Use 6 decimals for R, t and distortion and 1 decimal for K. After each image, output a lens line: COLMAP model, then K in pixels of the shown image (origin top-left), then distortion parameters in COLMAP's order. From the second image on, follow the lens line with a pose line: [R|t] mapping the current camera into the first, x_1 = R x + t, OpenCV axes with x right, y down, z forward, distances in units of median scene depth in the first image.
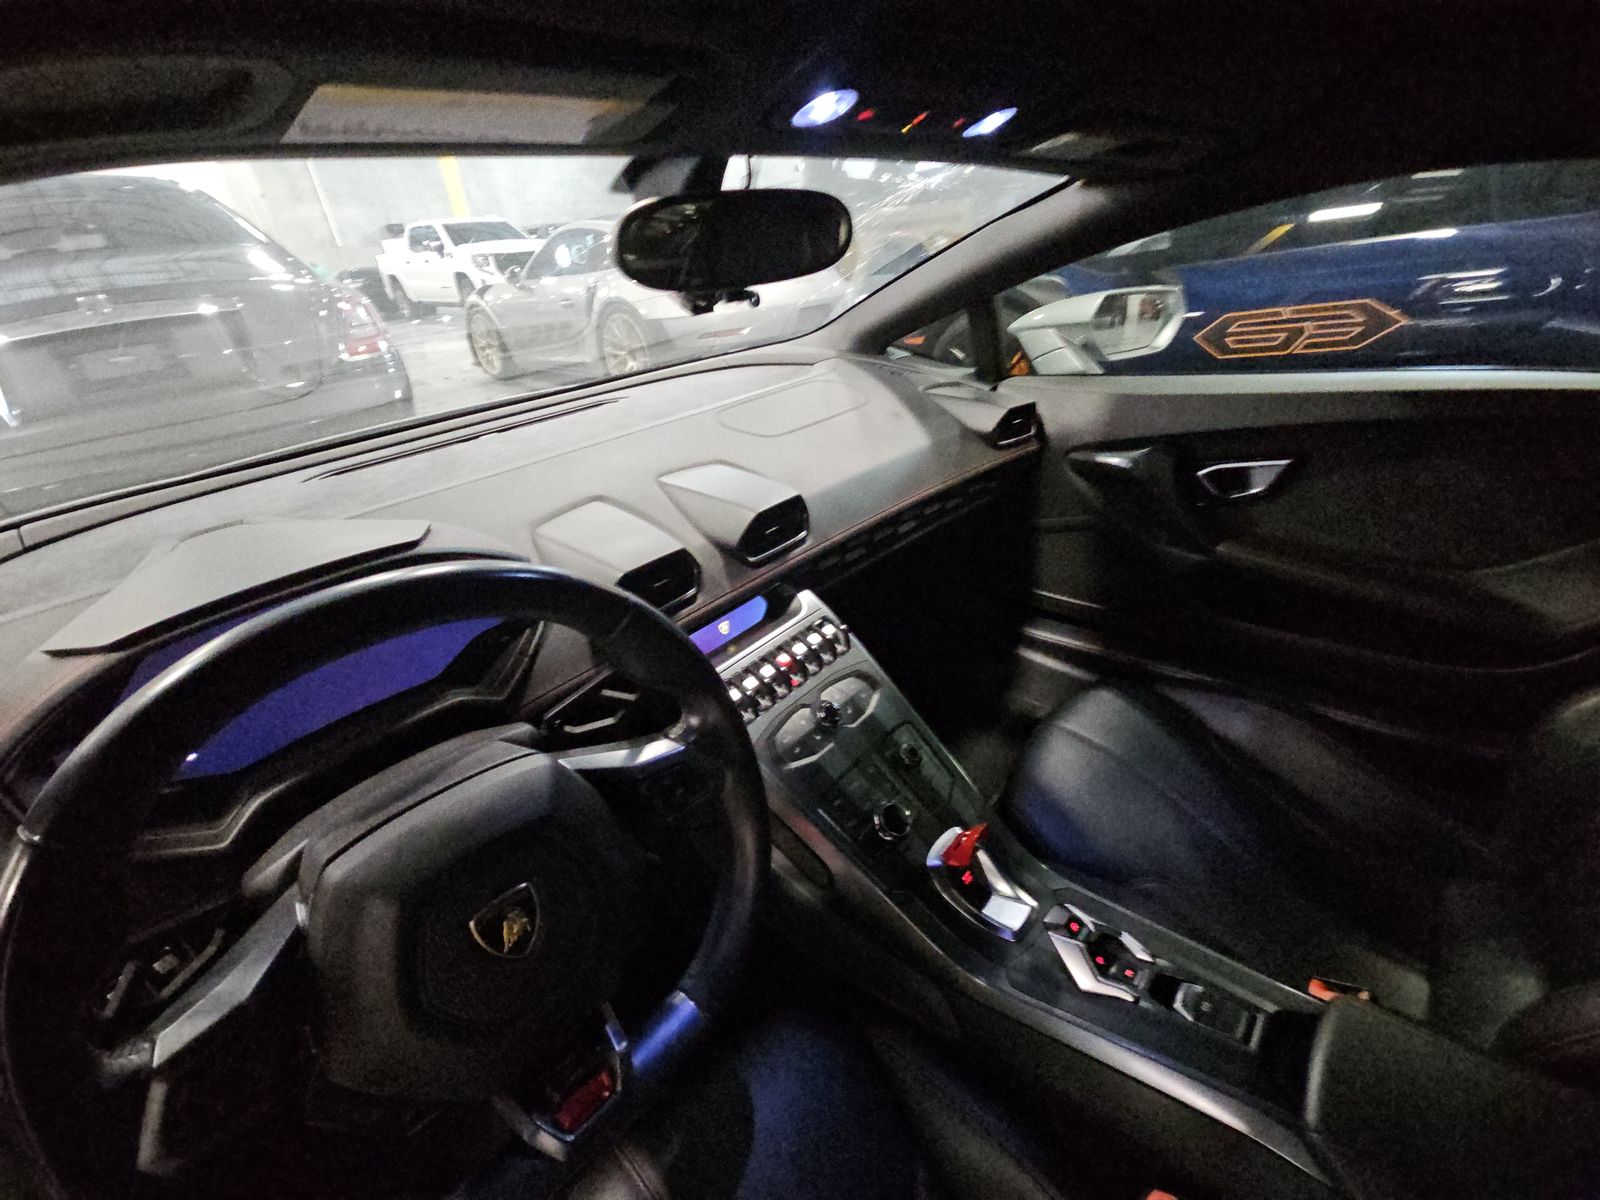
lens RADIAL K [[648.8, 0, 795.8], [0, 648.8, 602.5], [0, 0, 1]] dist [0.021911, -0.014848]
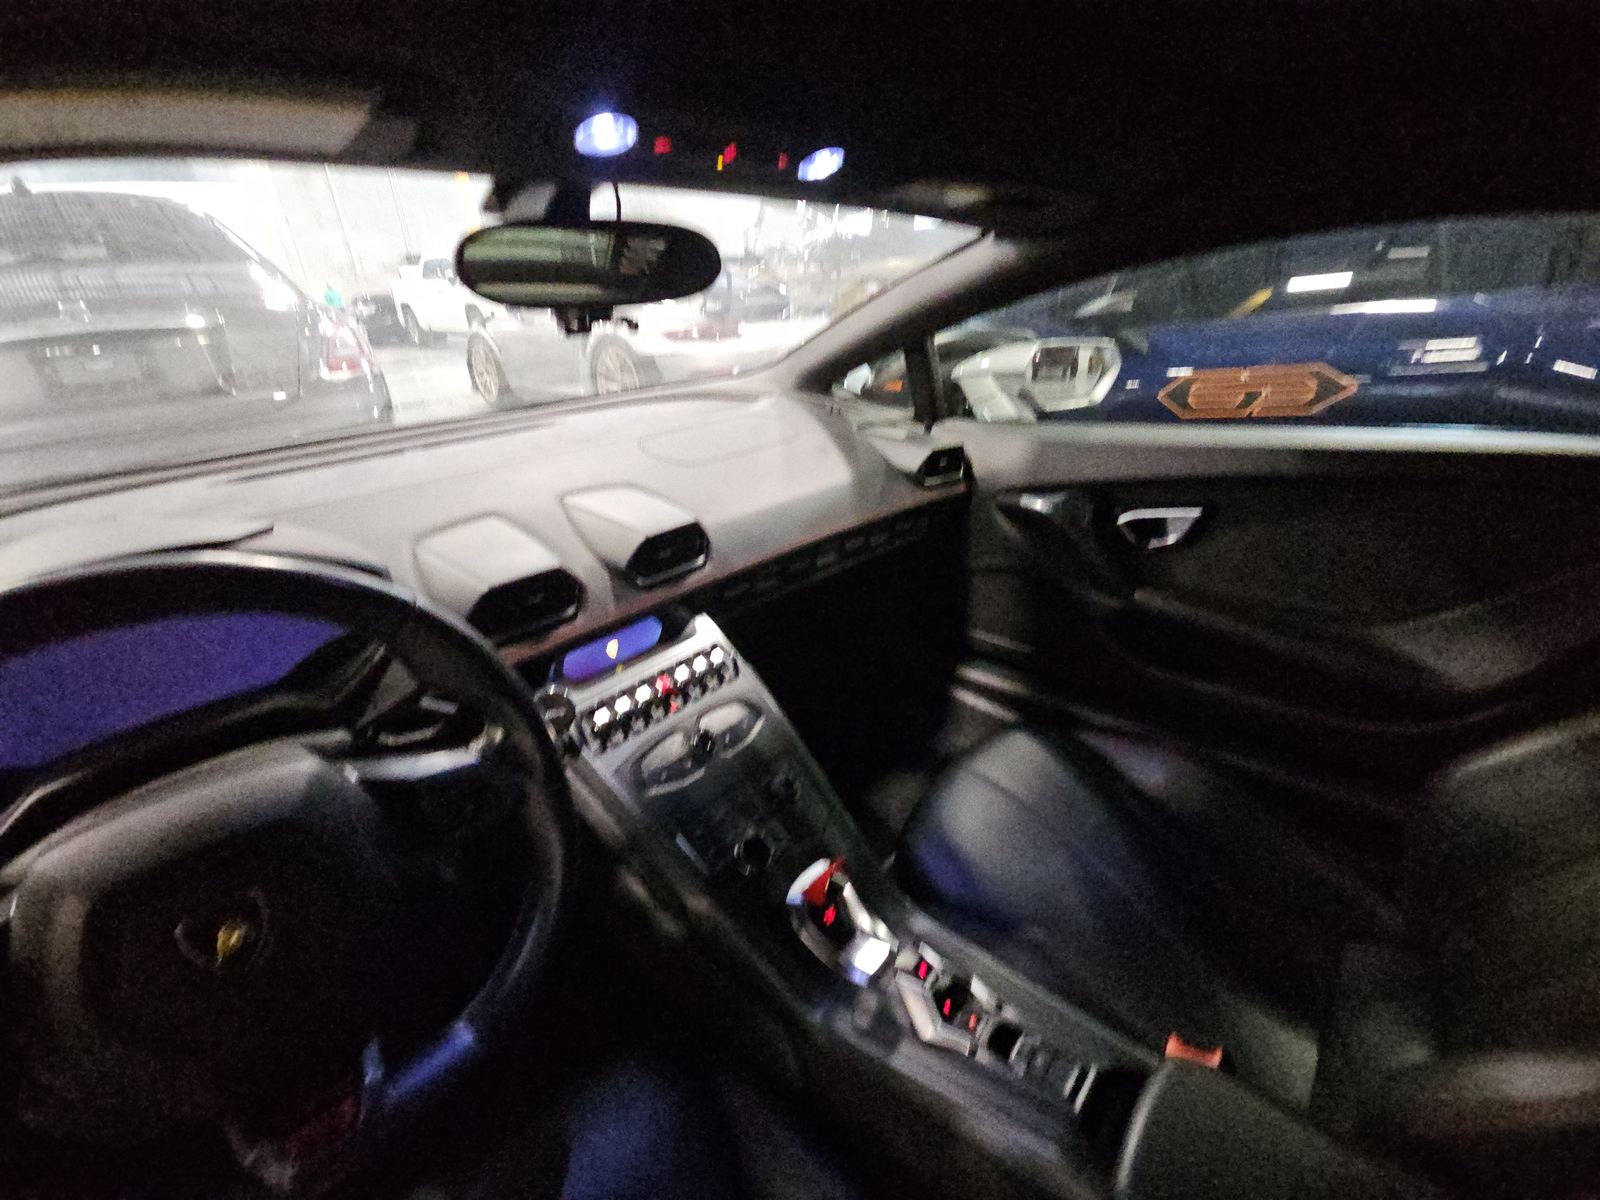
lens RADIAL K [[648.8, 0, 795.8], [0, 648.8, 602.5], [0, 0, 1]] dist [0.021911, -0.014848]
pose [[0.999011, 0.044030, 0.006118, 0.152483], [-0.043602, 0.997364, -0.057996, 0.012307], [-0.008656, 0.057672, 0.998298, 0.002538]]
